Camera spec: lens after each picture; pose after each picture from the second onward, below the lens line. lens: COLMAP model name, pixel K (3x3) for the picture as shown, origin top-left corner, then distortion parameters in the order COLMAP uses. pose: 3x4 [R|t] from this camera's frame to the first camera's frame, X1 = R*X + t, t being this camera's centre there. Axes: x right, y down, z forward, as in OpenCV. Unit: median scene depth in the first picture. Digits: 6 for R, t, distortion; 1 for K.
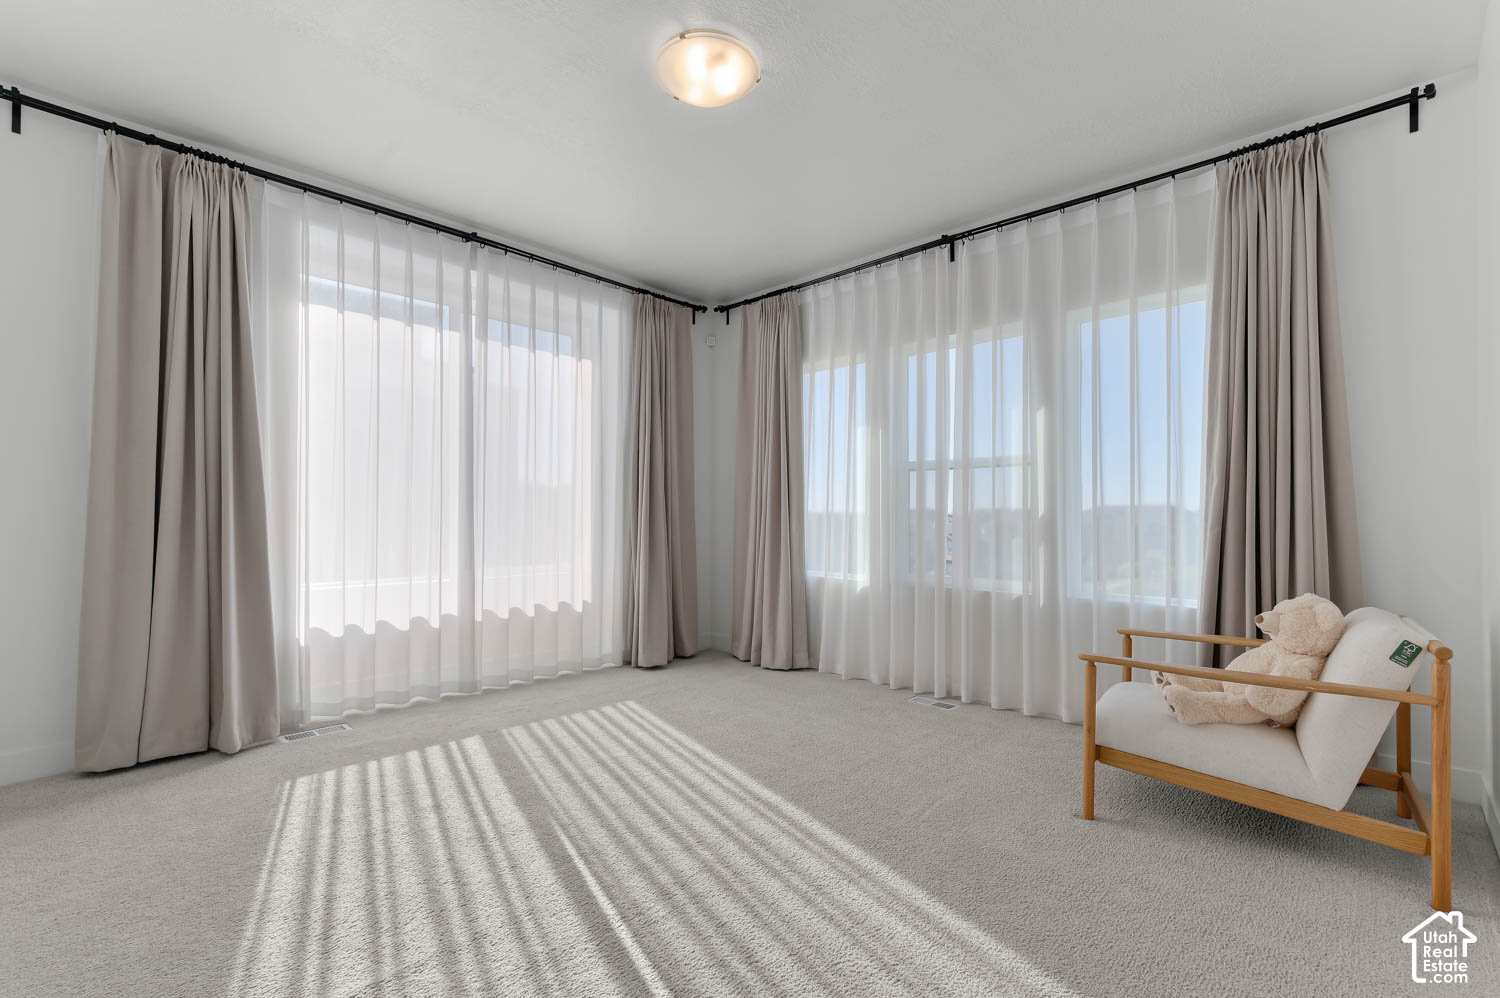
lens RADIAL K [[649.1, 0, 757.0], [0, 649.1, 508.2], [0, 0, 1]] dist [0.004074, -0.000017]
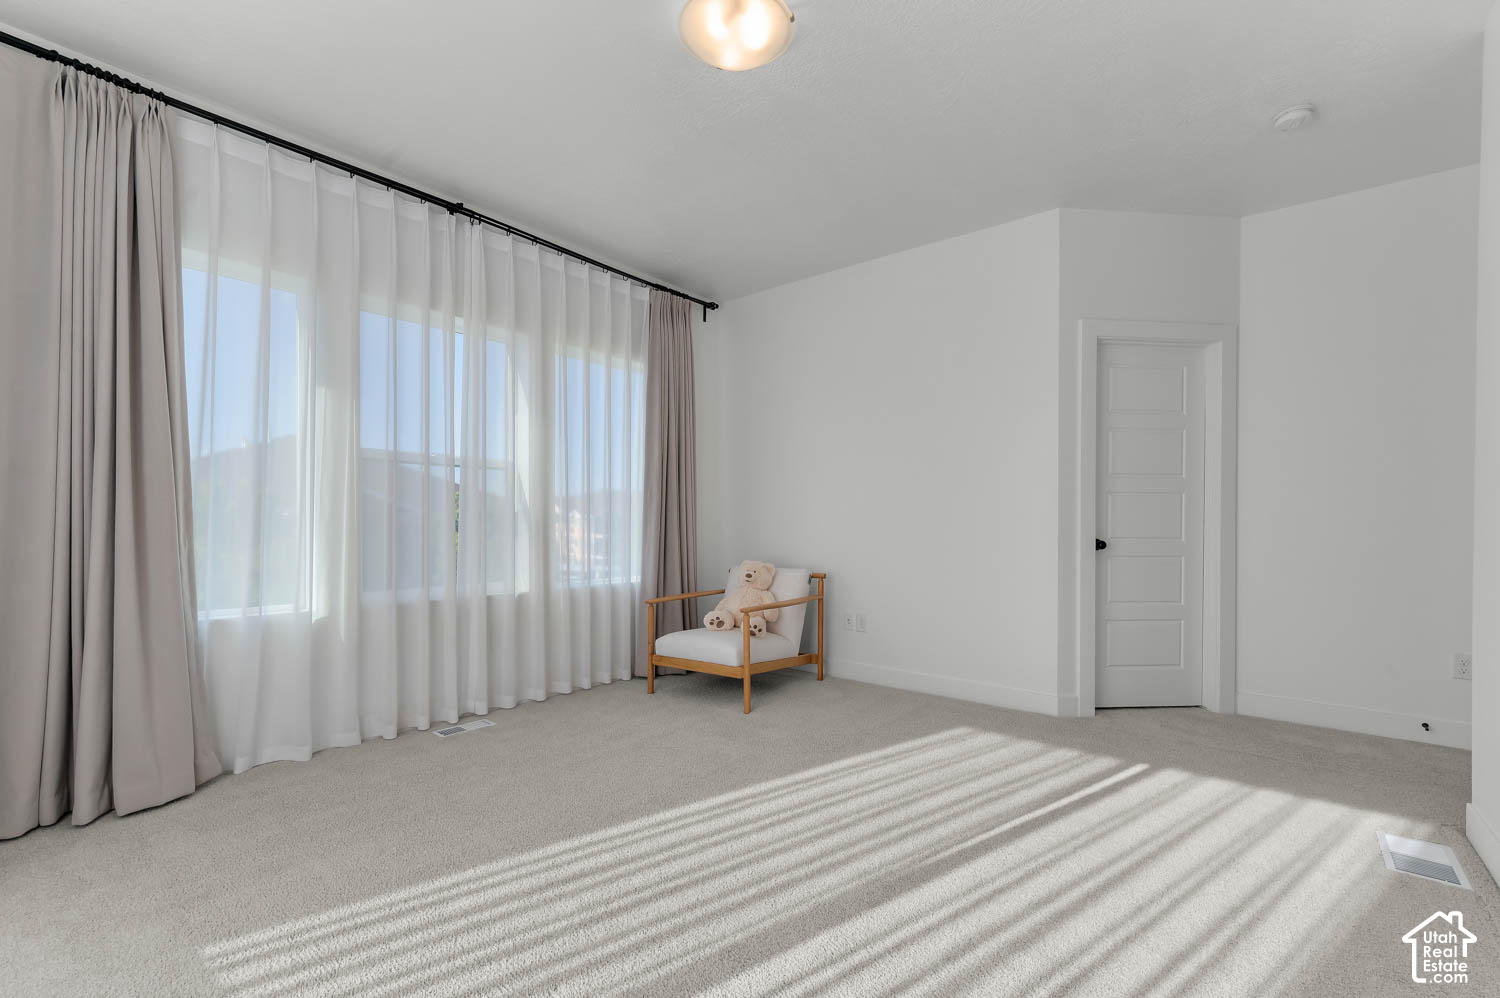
lens RADIAL K [[649.1, 0, 741.1], [0, 649.1, 520.5], [0, 0, 1]] dist [0.004074, -0.000017]
pose [[-0.058847, 0.000332, 0.998267, -0.712582], [-0.019727, 0.999804, -0.001495, 0.009356], [-0.998072, -0.019781, -0.058829, 0.749349]]
